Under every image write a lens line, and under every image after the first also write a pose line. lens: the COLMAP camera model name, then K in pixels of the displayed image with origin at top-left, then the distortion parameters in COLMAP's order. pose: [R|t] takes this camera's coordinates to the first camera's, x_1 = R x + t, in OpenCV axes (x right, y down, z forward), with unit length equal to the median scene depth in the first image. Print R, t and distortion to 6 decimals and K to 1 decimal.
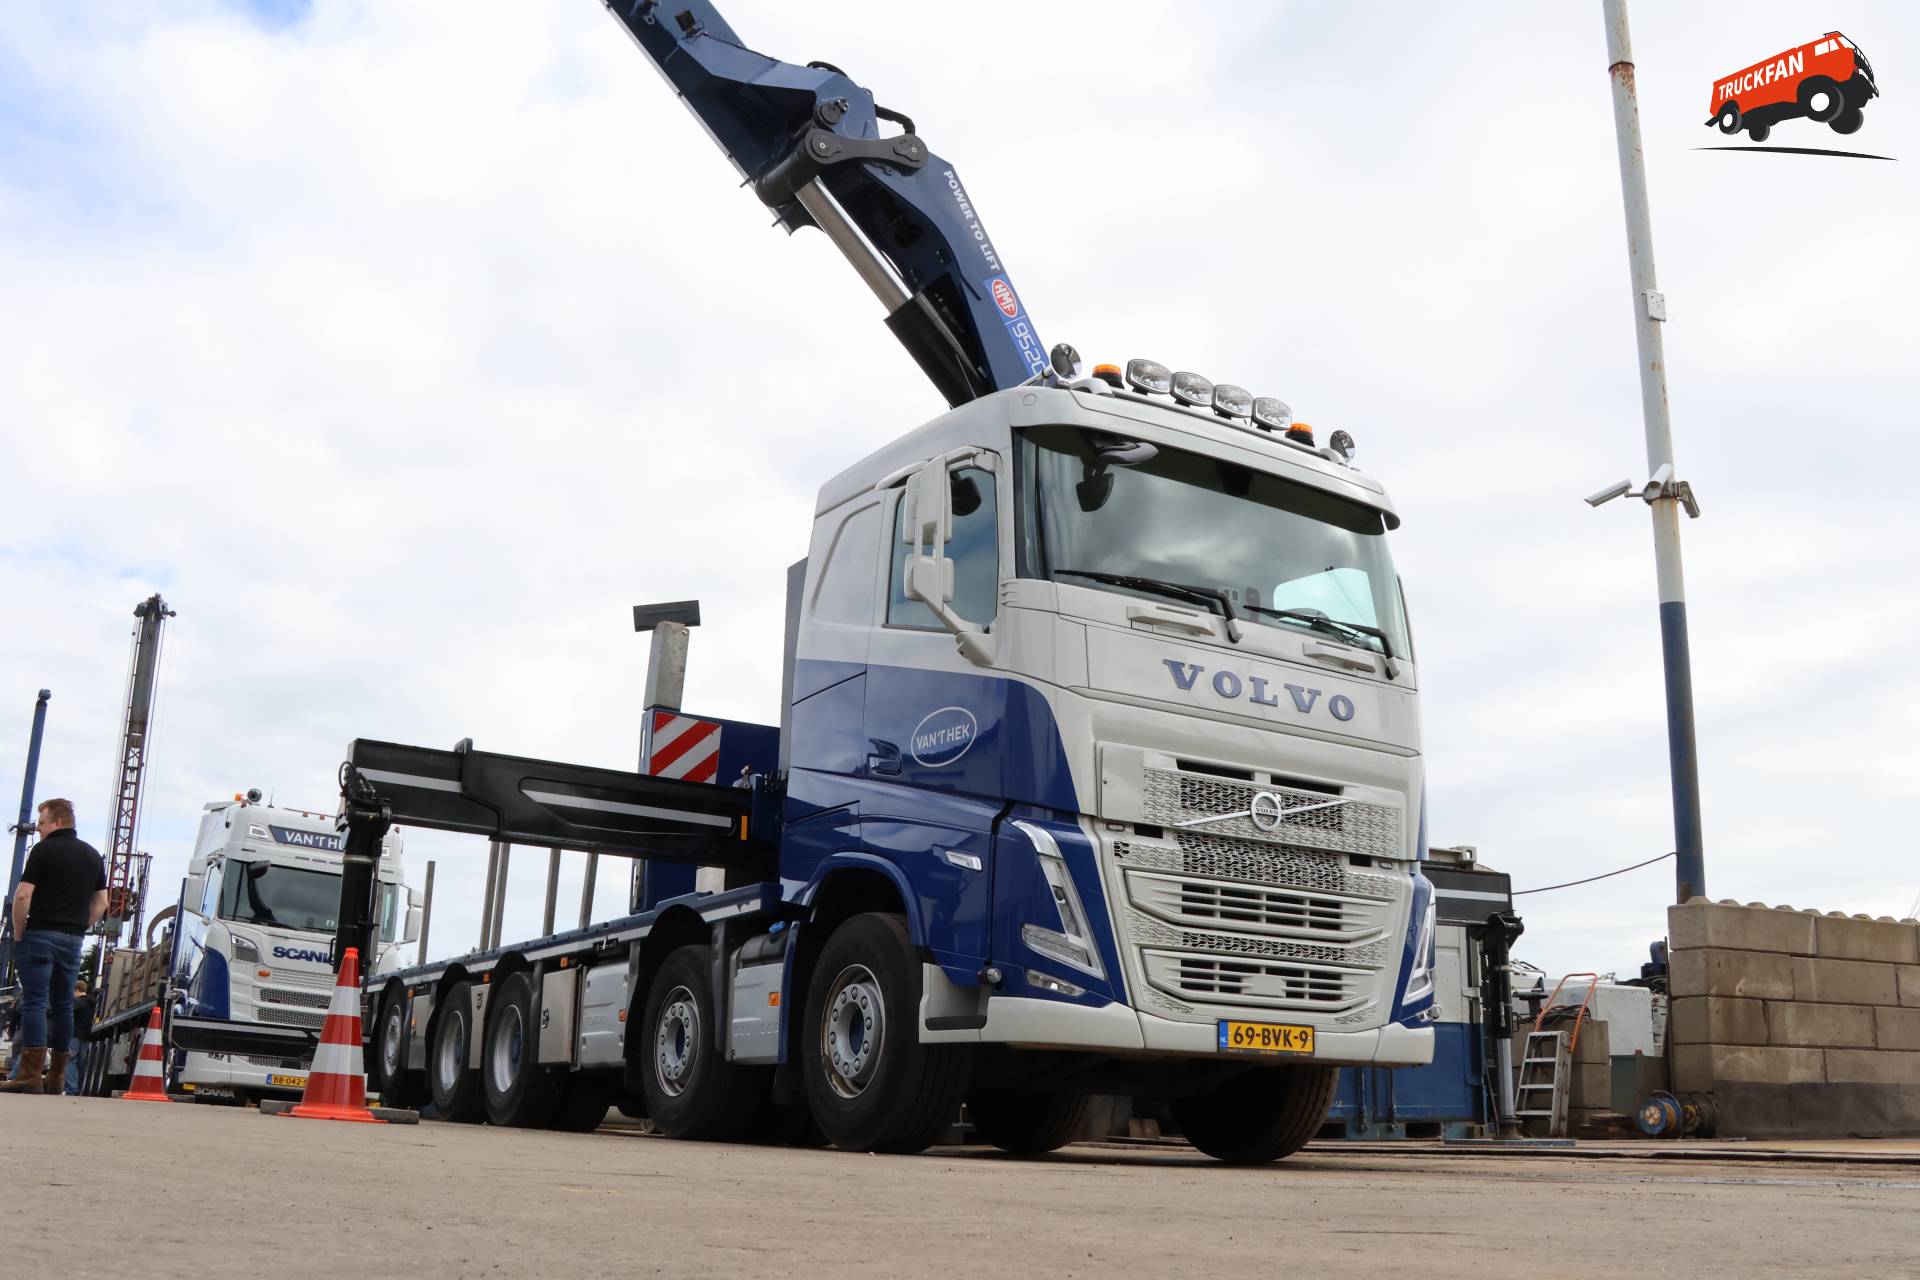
lens RADIAL K [[1754.6, 0, 965.8], [0, 1754.6, 670.1], [0, 0, 1]] dist [-0.167239, 0.126537]
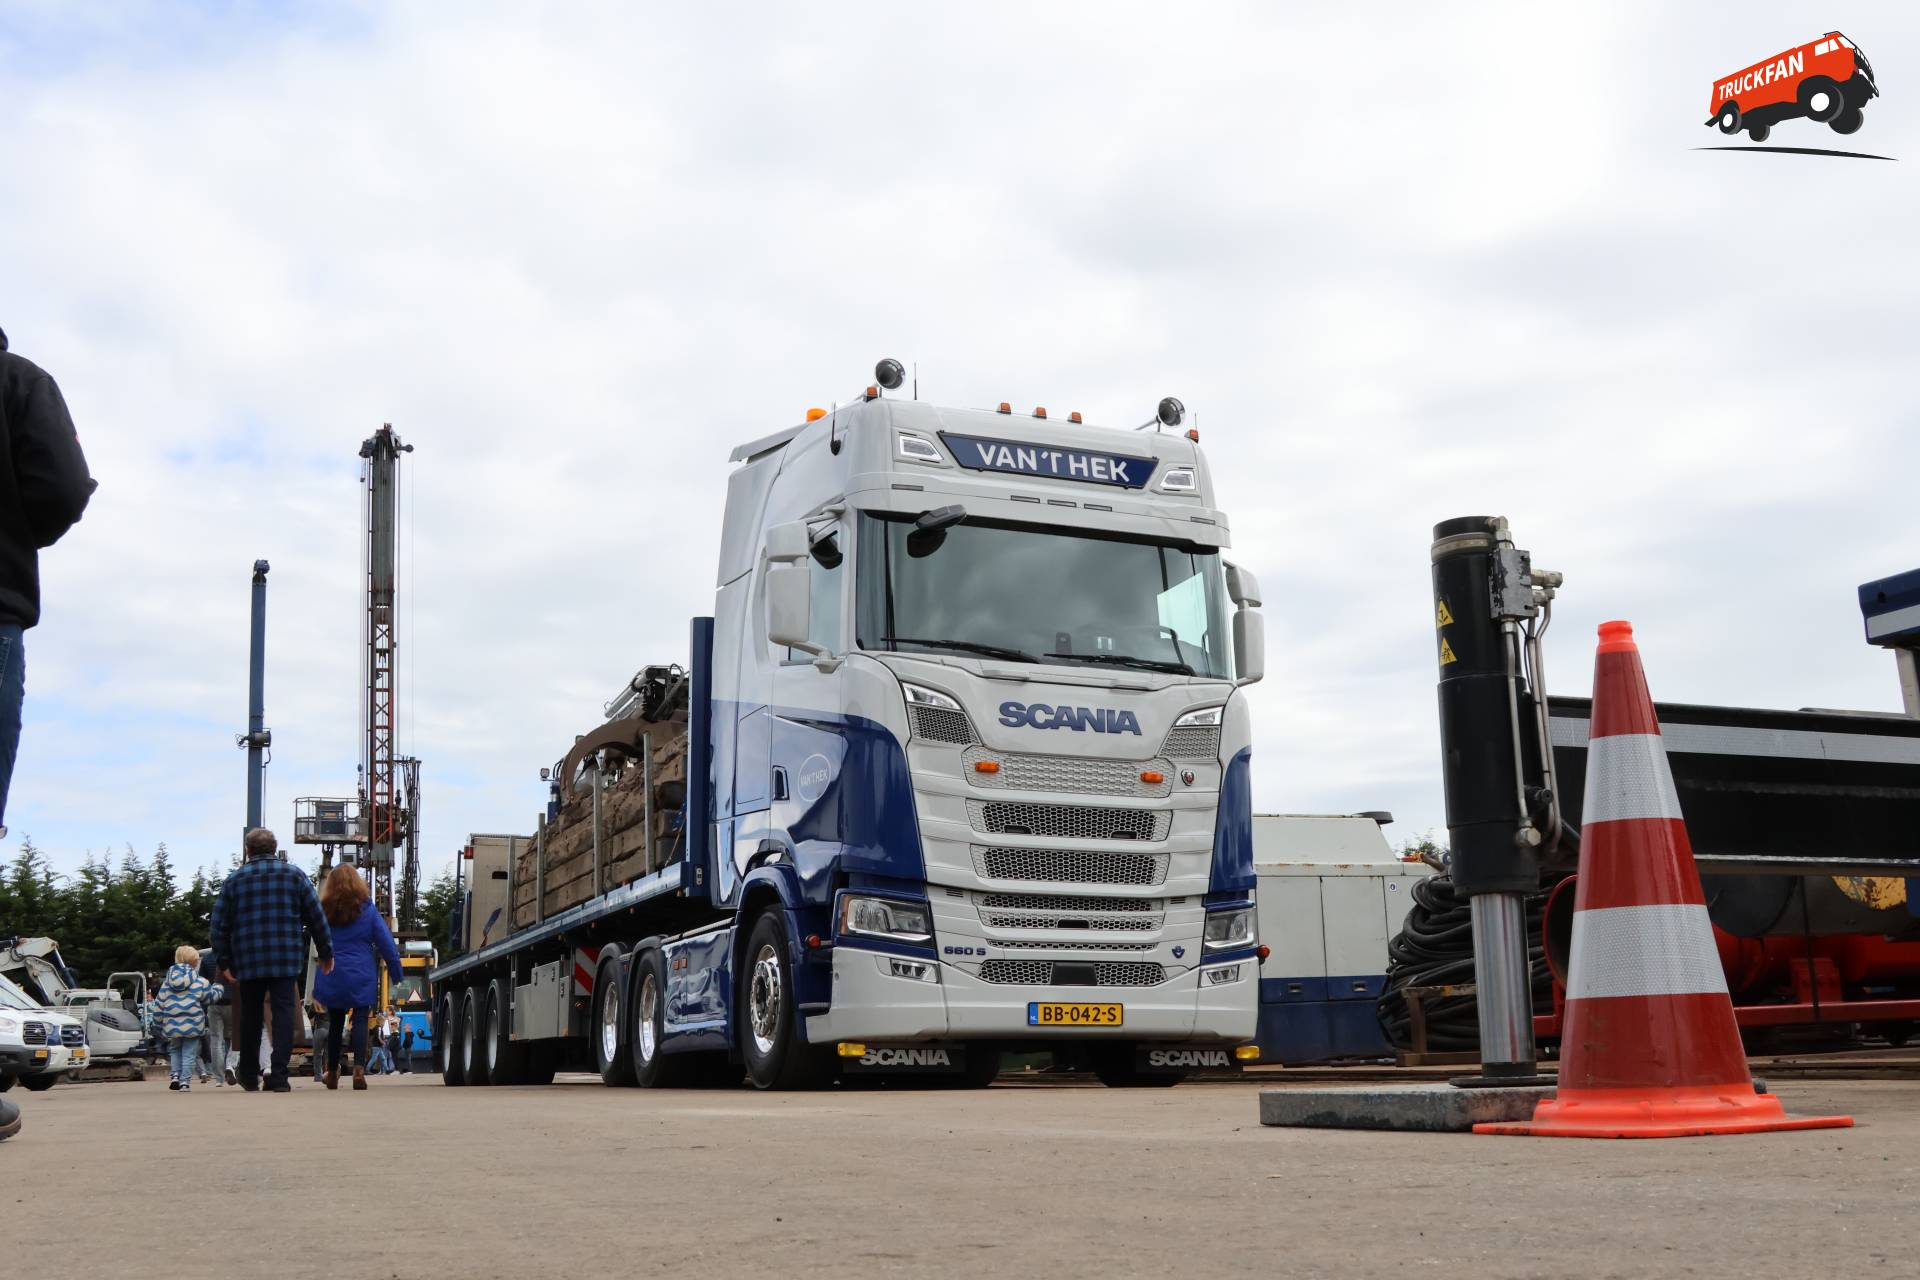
lens RADIAL K [[2032.3, 0, 969.8], [0, 2032.3, 649.7], [0, 0, 1]] dist [-0.130252, 0.195756]
pose [[0.984083, -0.093182, -0.151319, -0.090920], [0.102954, 0.992990, 0.058068, 0.032278], [0.144847, -0.072723, 0.986778, 0.136769]]
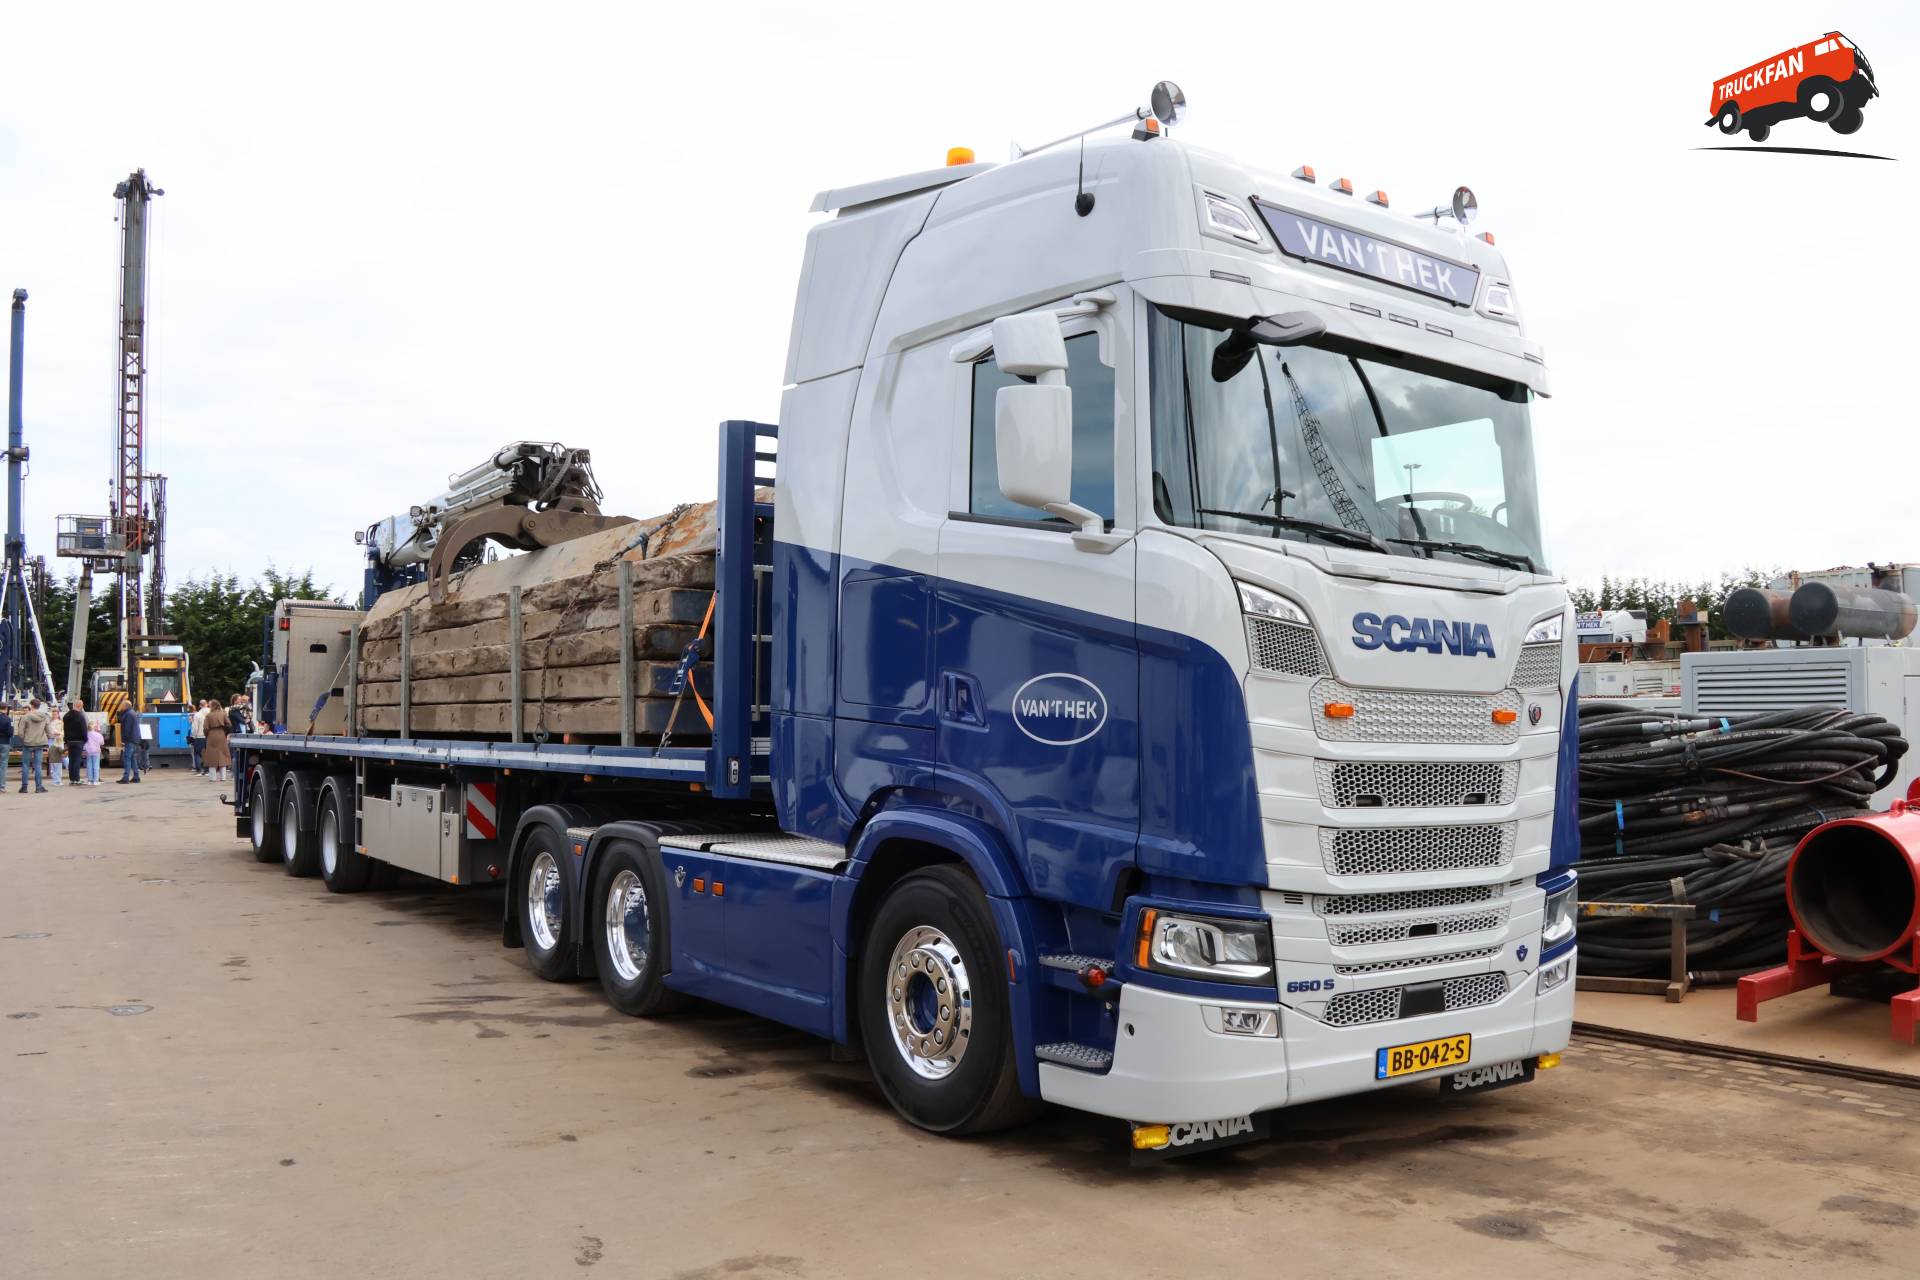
lens RADIAL K [[1599.7, 0, 960.4], [0, 1599.7, 652.5], [0, 0, 1]] dist [-0.183000, 0.079653]
pose [[0.997262, -0.038314, 0.063244, -0.132232], [0.022915, 0.973319, 0.228308, 0.028862], [-0.070304, -0.226234, 0.971533, 0.202382]]
